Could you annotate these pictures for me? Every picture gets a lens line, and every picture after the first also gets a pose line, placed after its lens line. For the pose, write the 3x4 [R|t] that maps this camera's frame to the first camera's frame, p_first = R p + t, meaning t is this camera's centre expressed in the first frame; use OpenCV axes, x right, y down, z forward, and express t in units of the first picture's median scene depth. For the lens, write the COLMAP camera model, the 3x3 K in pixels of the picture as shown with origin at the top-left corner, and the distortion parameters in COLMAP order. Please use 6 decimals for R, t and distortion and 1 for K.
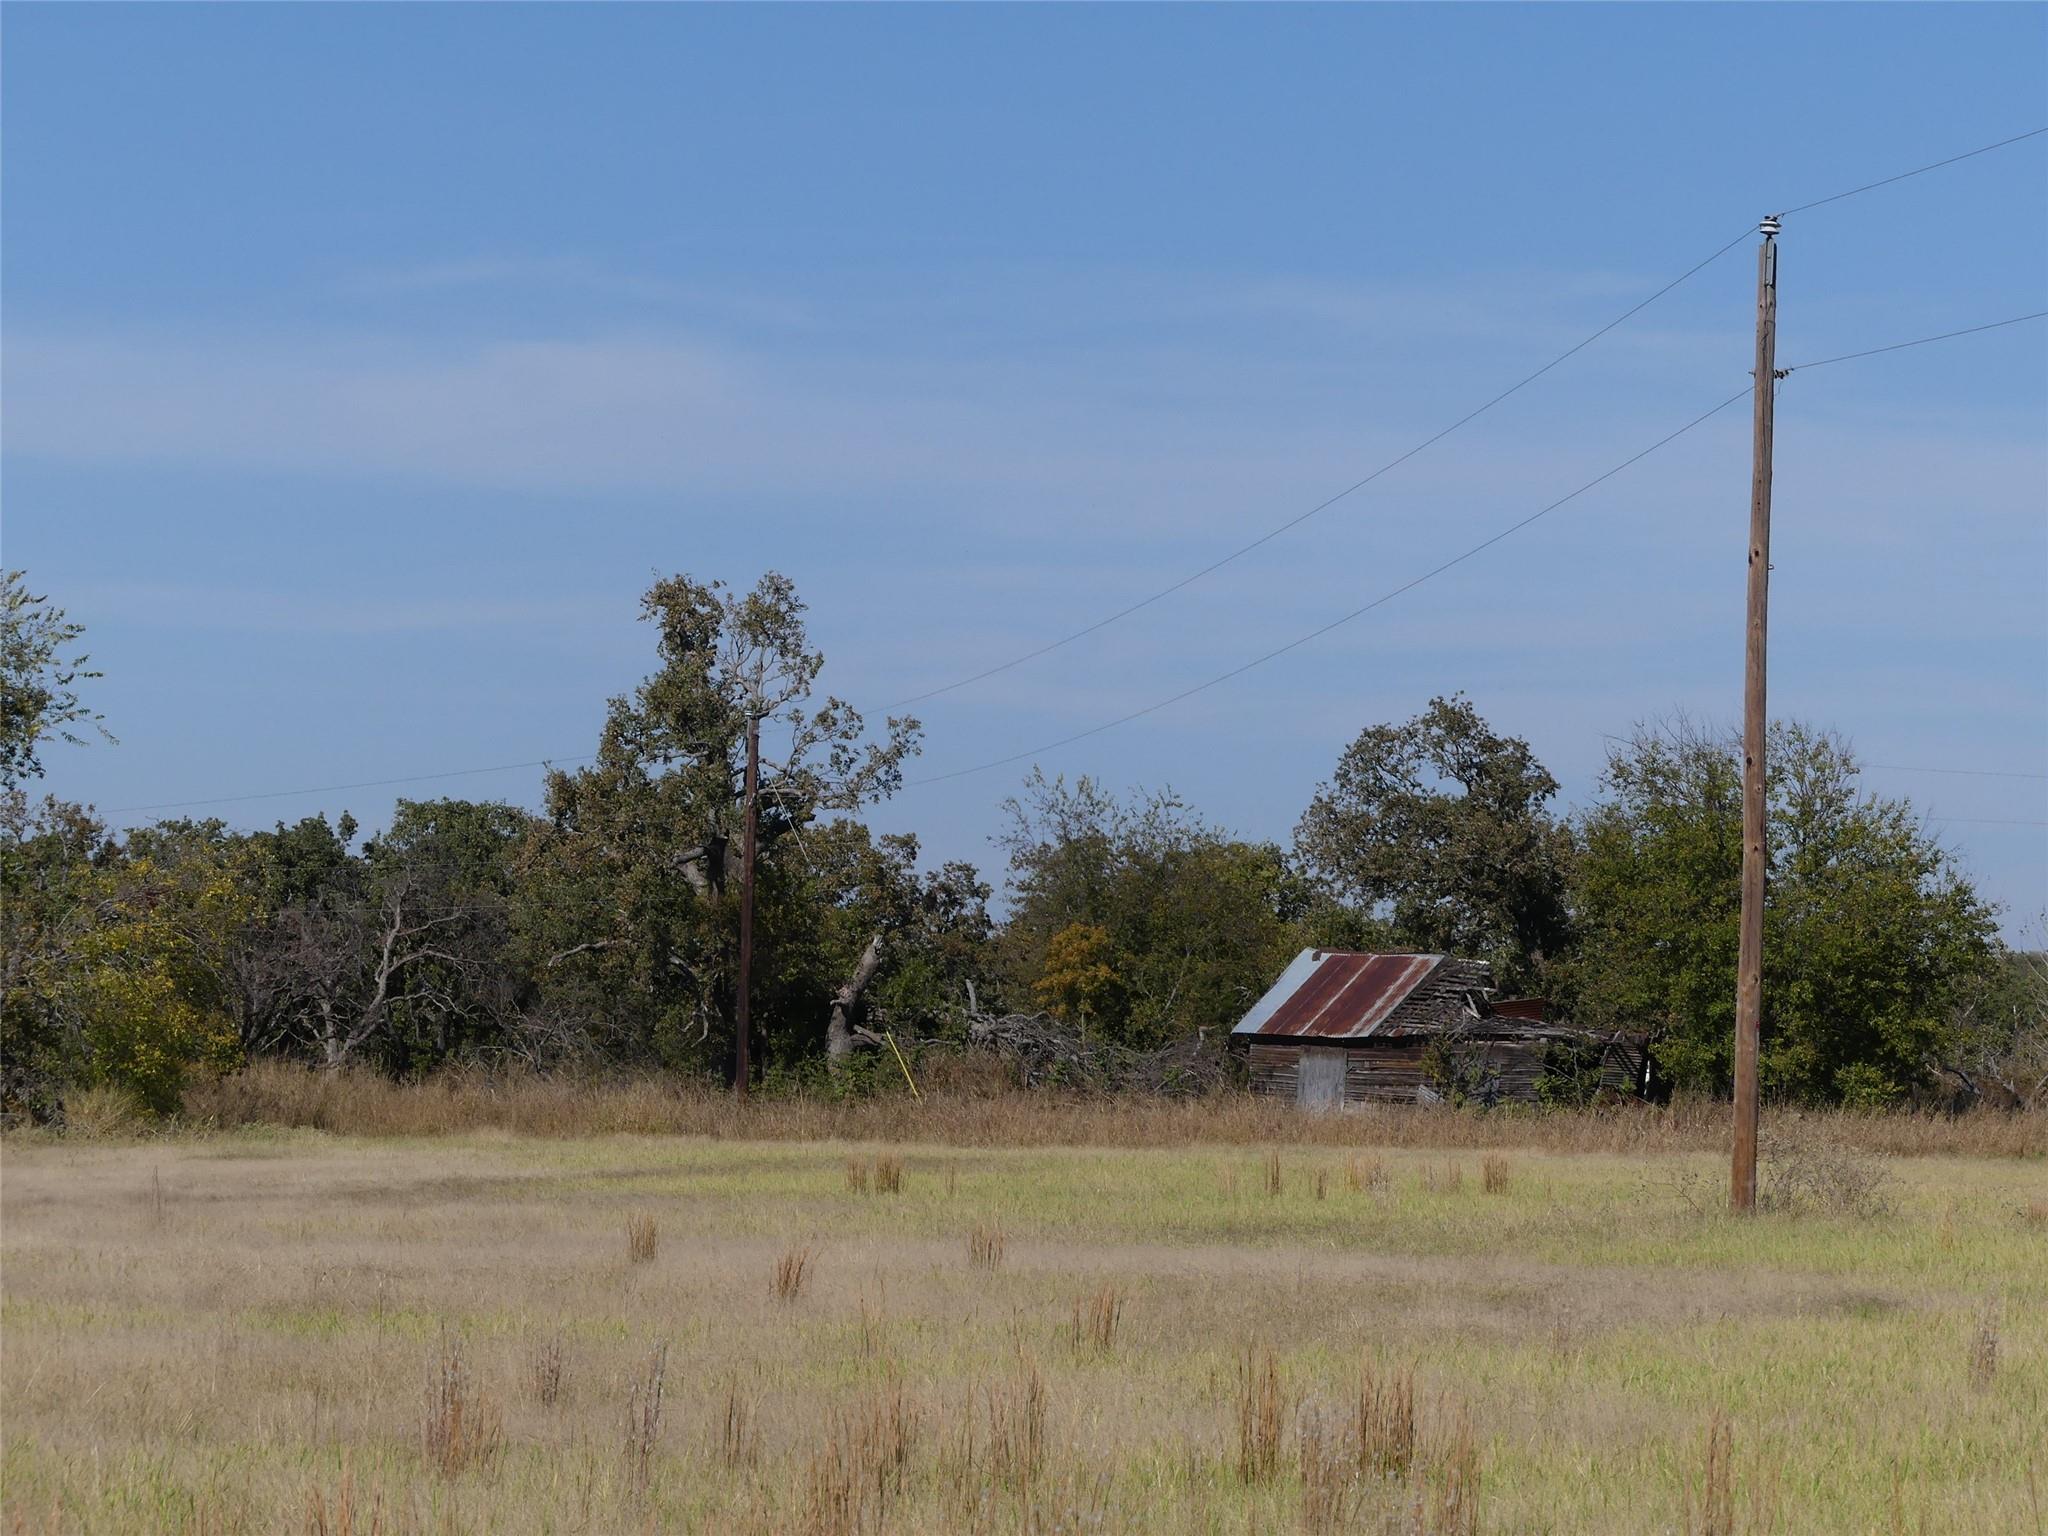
lens RADIAL K [[8476.7, 0, 1024.0], [0, 8476.7, 768.6], [0, 0, 1]] dist [0.088034, 0.000000]
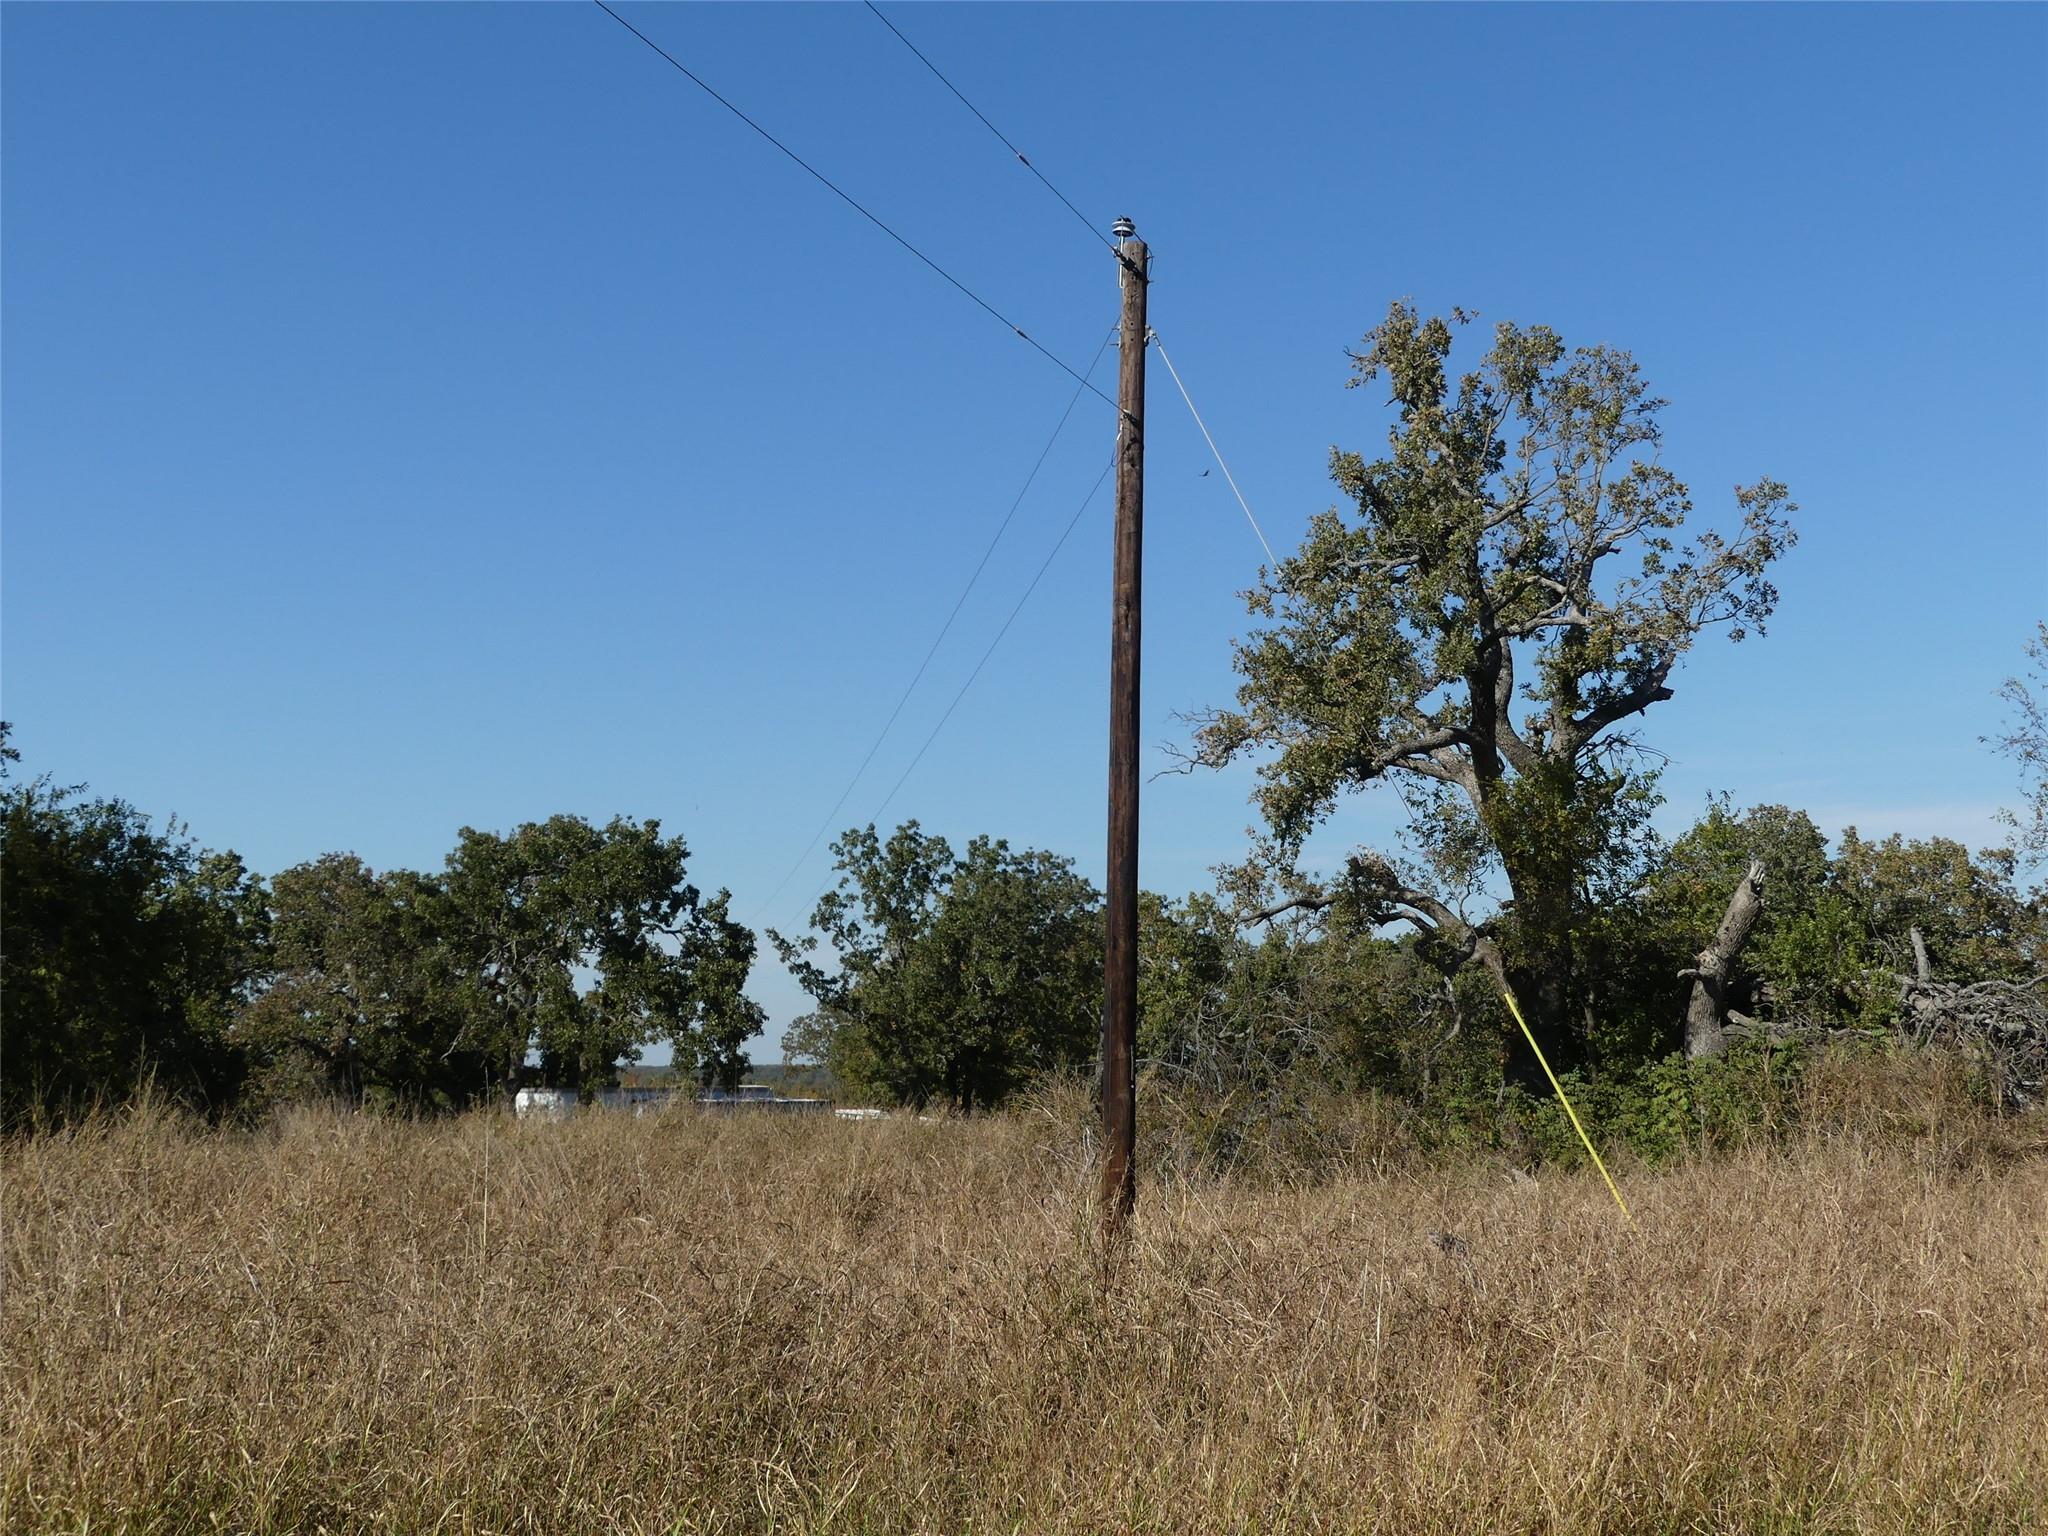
lens RADIAL K [[2904.1, 0, 1021.3], [0, 2904.1, 772.4], [0, 0, 1]] dist [0.020853, 0.000000]
pose [[0.919463, -0.058422, -0.388812, 0.015937], [0.027878, 0.996097, -0.083744, 0.029404], [0.392187, 0.066160, 0.917503, 0.787661]]
